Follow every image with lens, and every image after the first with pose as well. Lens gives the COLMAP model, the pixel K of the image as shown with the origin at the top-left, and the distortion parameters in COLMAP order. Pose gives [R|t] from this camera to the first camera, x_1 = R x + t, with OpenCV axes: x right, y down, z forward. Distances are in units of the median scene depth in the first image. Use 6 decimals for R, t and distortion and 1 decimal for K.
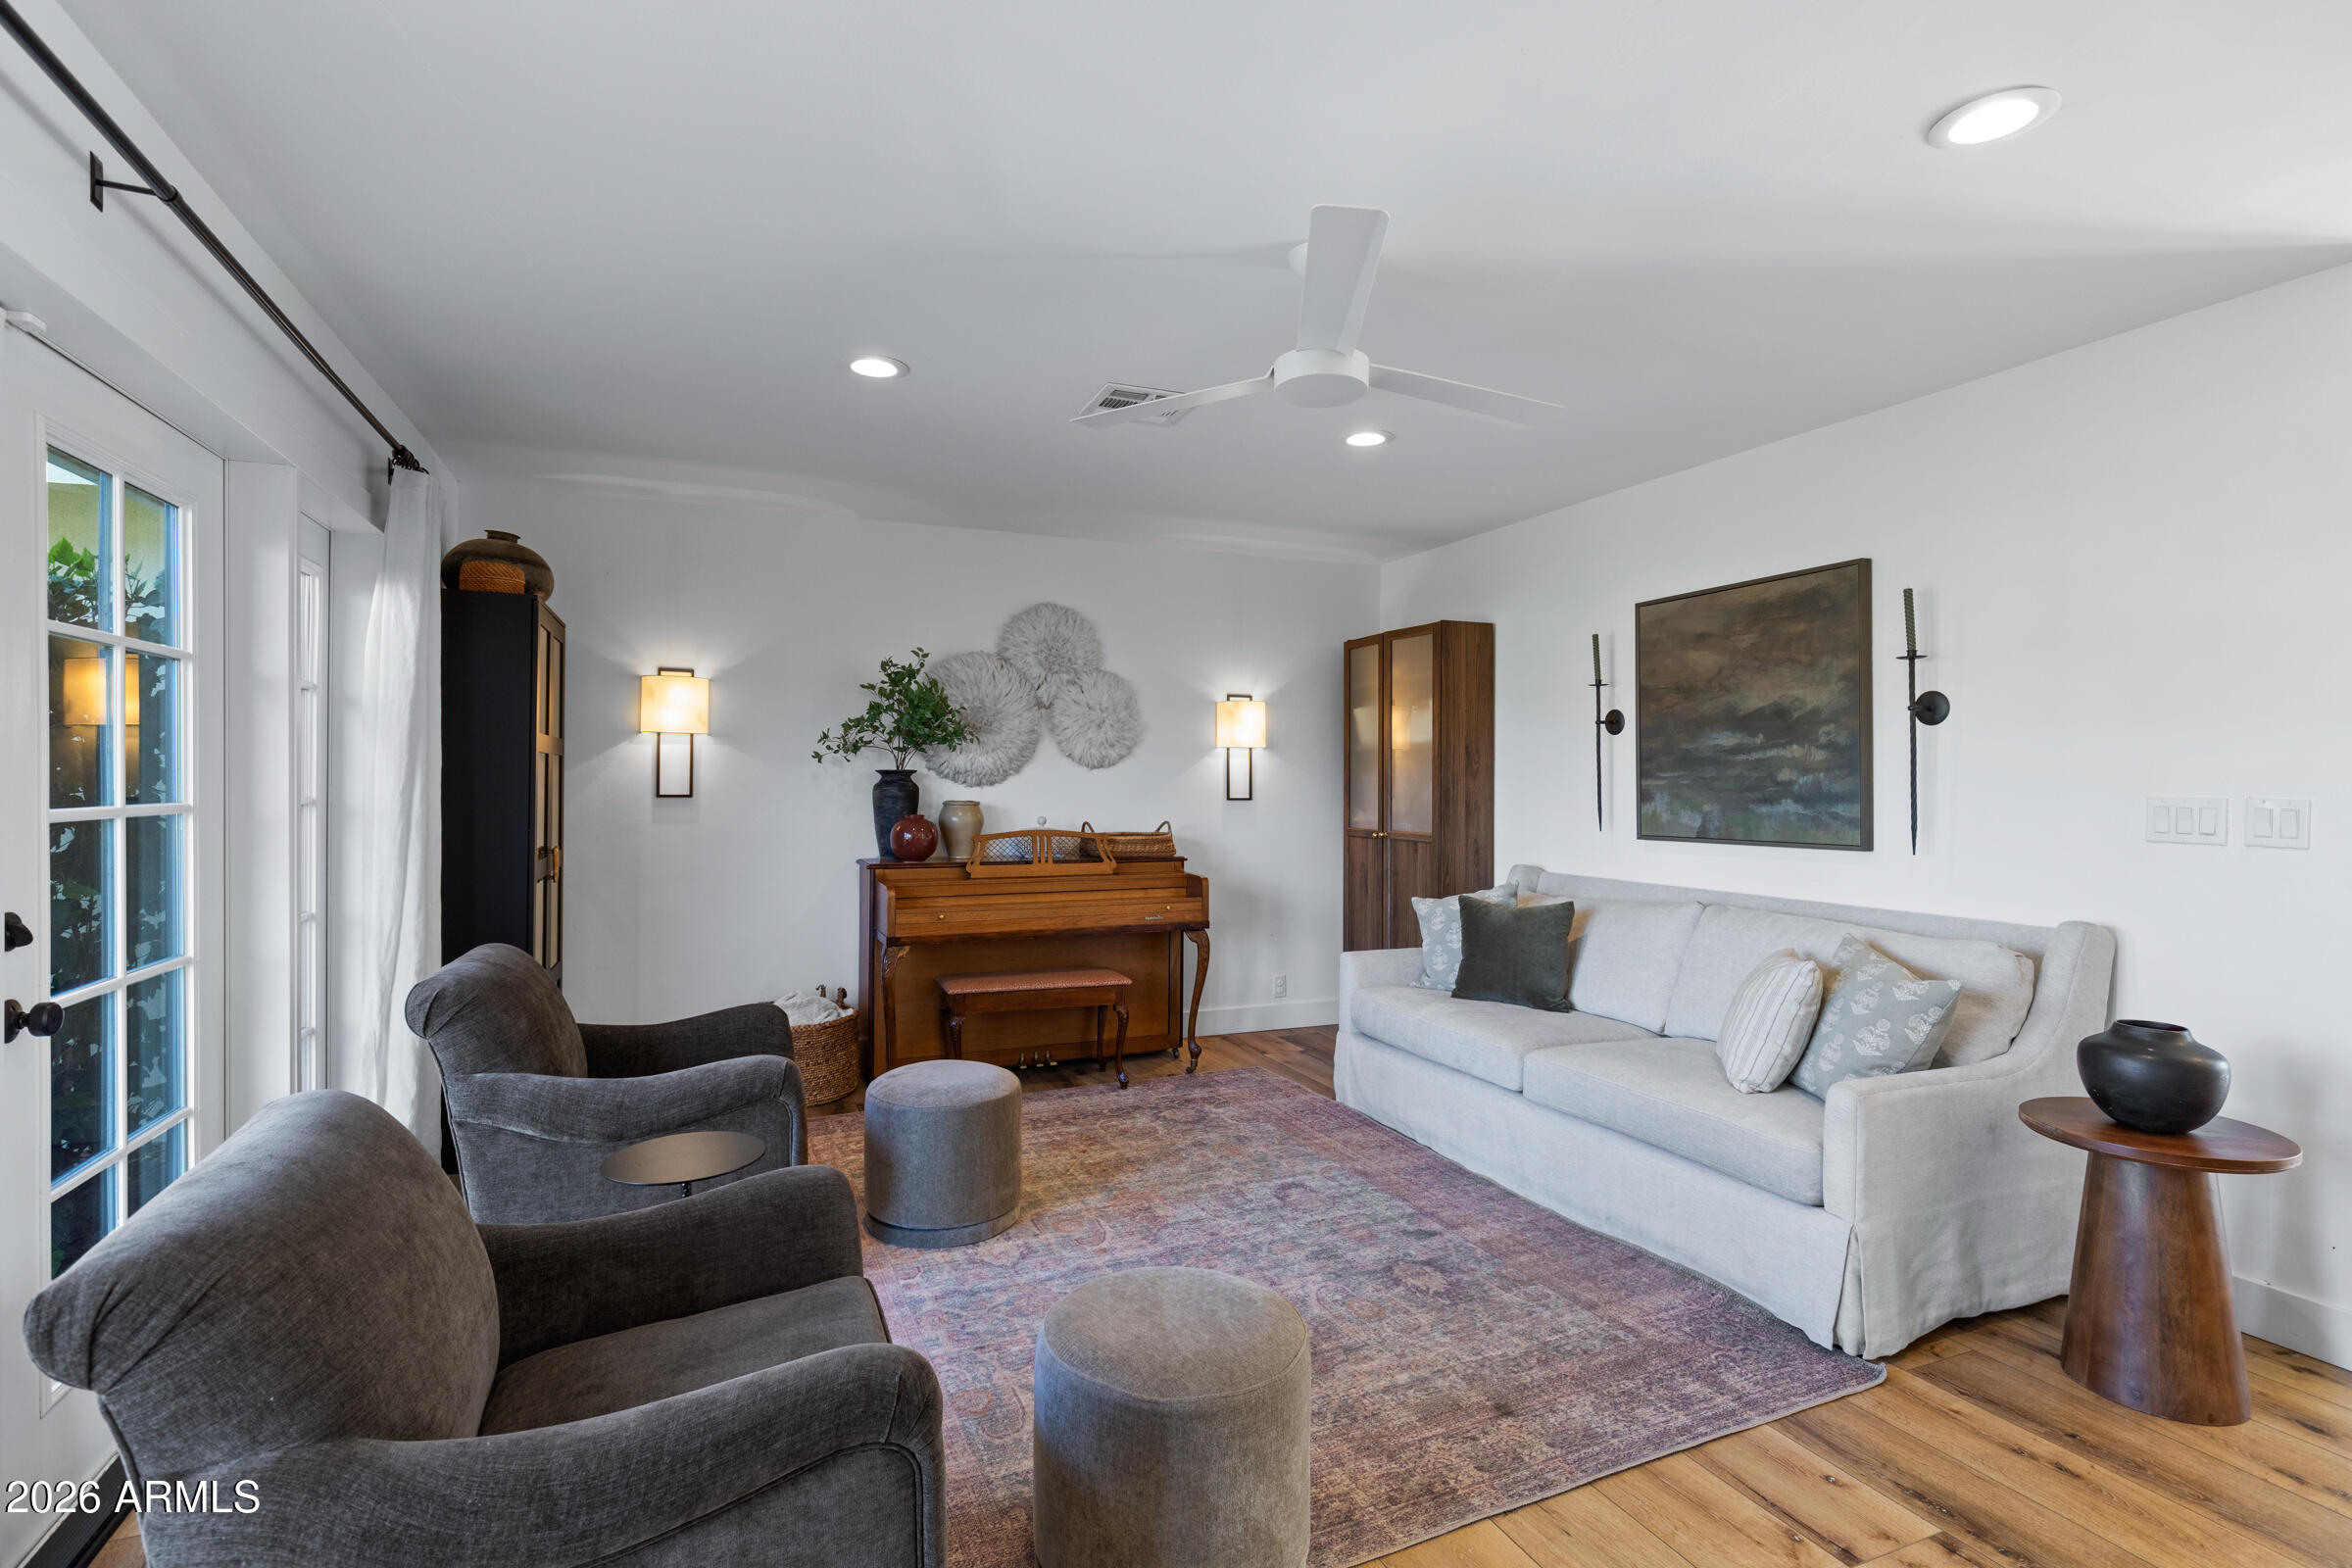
lens RADIAL K [[1113.8, 0, 1176.0], [0, 1113.8, 784.0], [0, 0, 1]] dist [-0.000640, -0.000170]
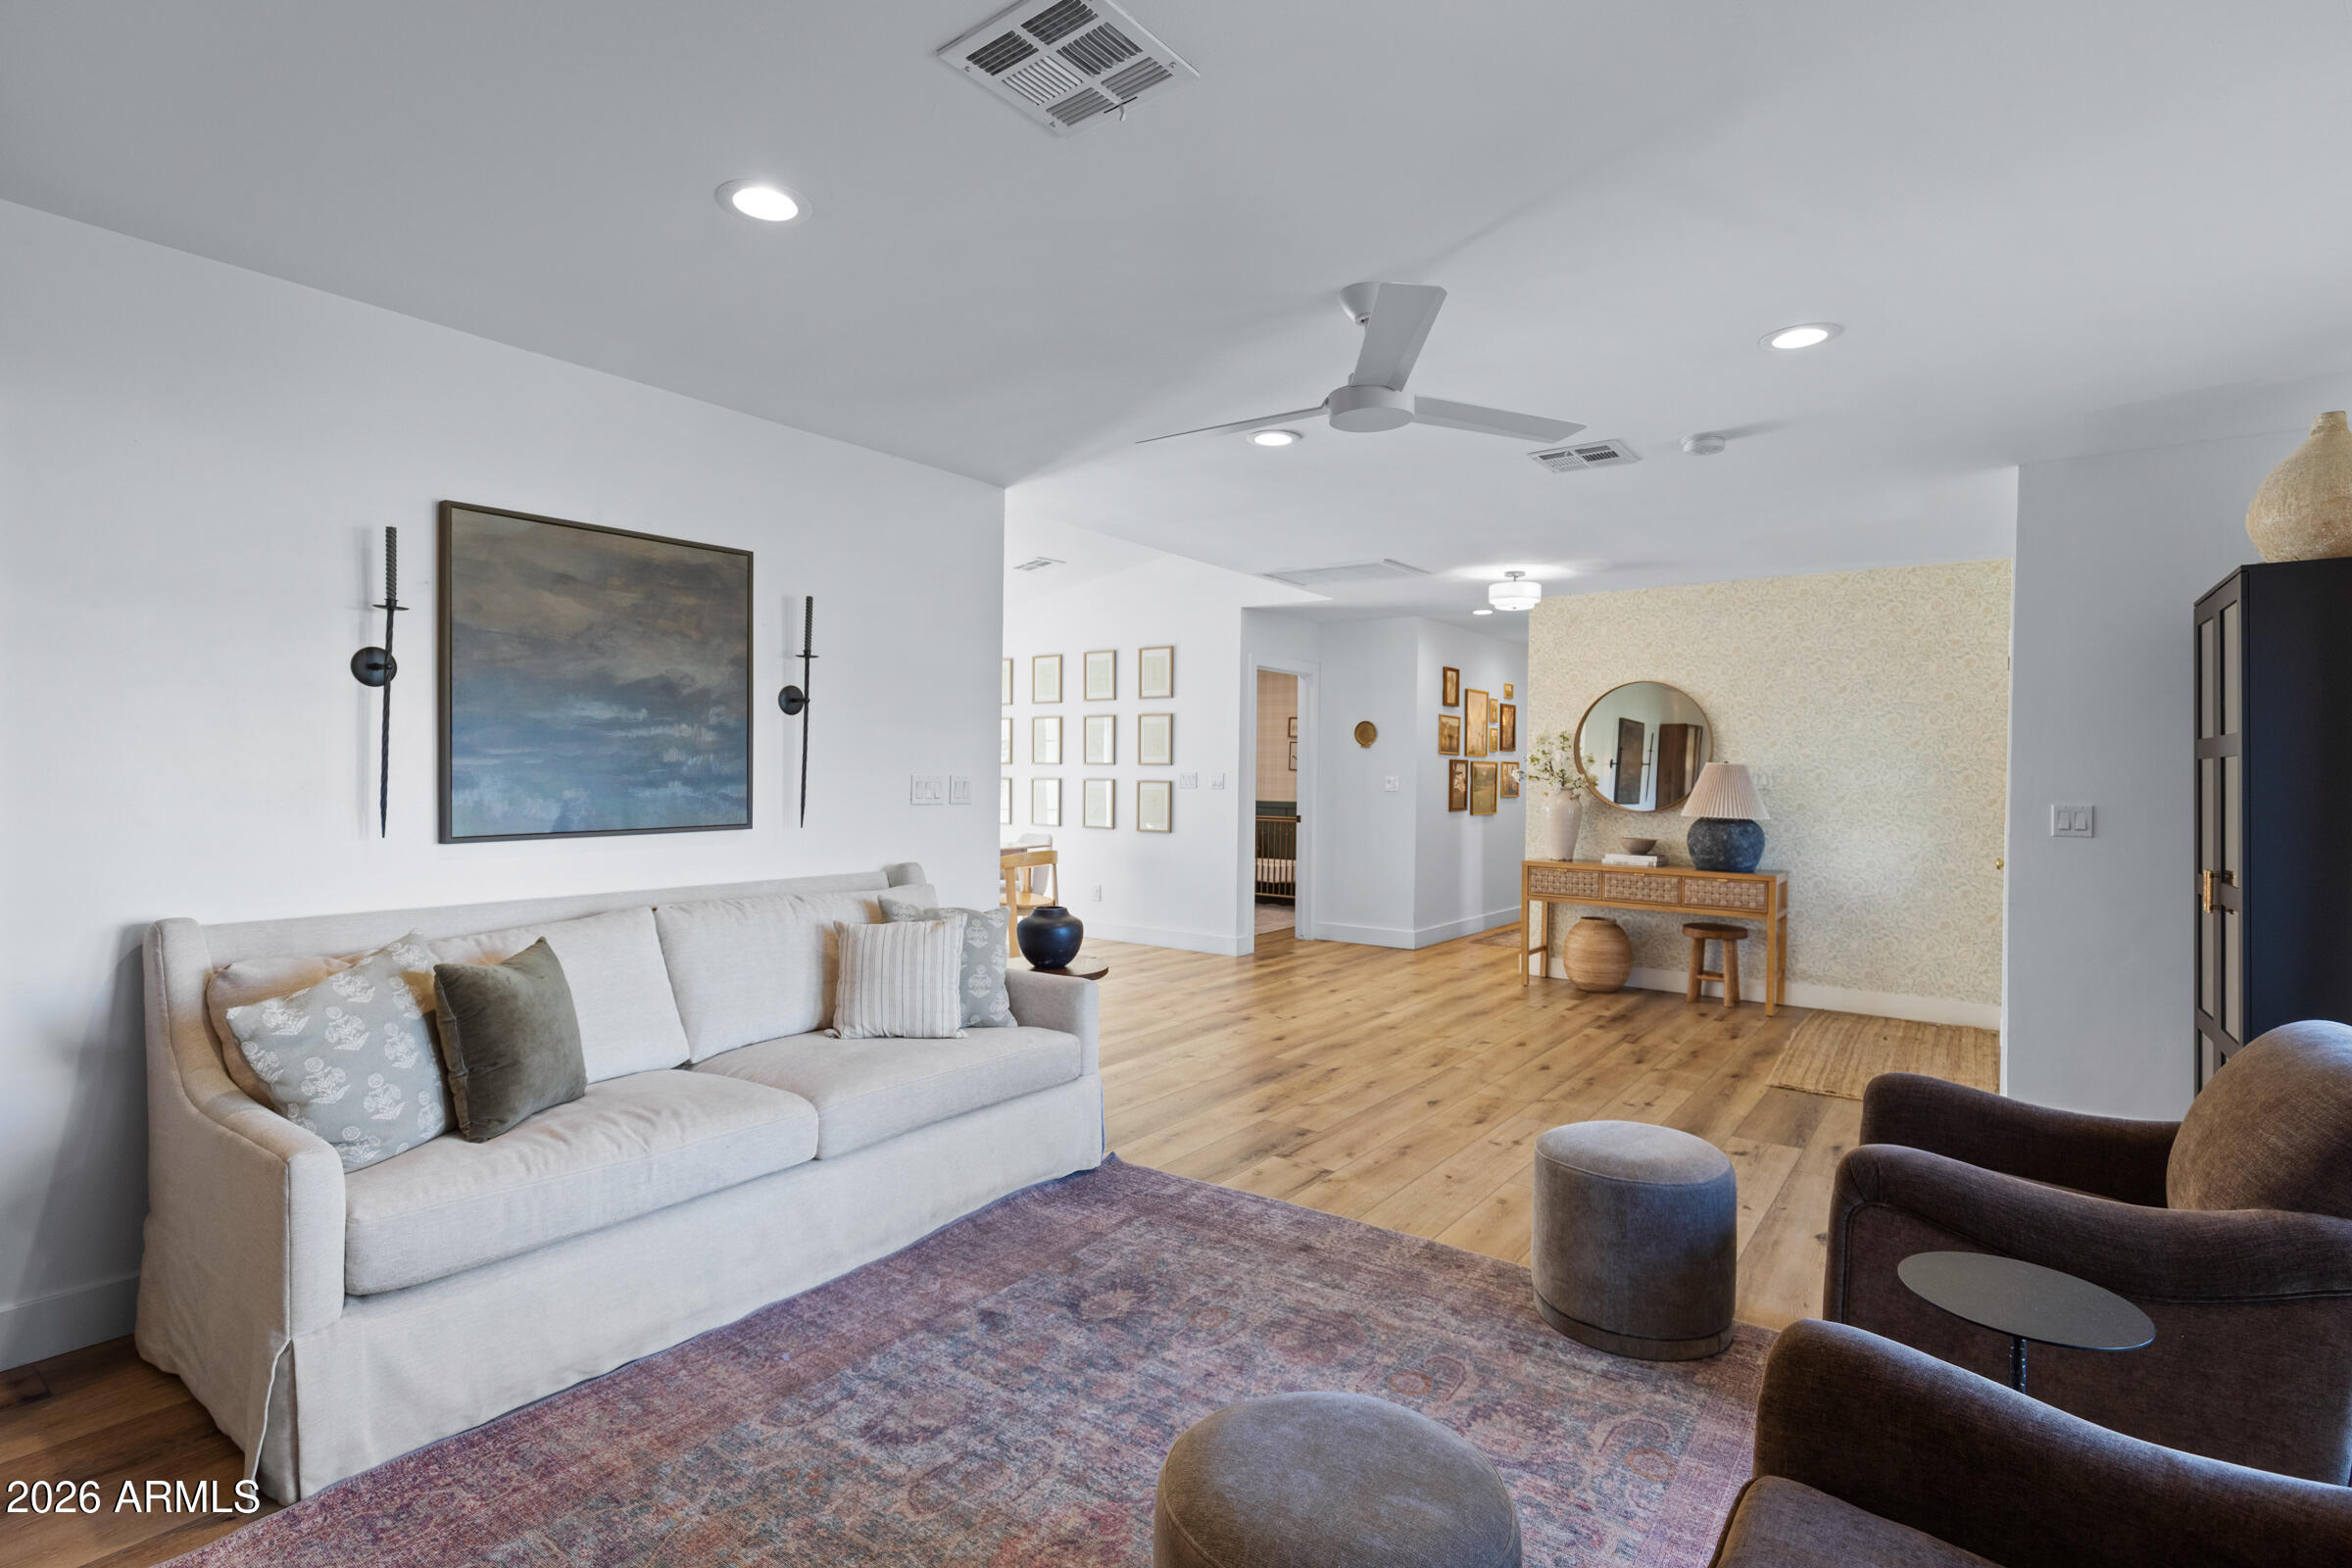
lens RADIAL K [[1126.6, 0, 1174.8], [0, 1126.6, 770.1], [0, 0, 1]] dist [0.000512, -0.000122]
pose [[-0.499315, -0.011822, 0.866340, -0.491314], [-0.014035, 0.999886, 0.005556, -0.007177], [-0.866307, -0.009385, -0.499424, 1.136823]]
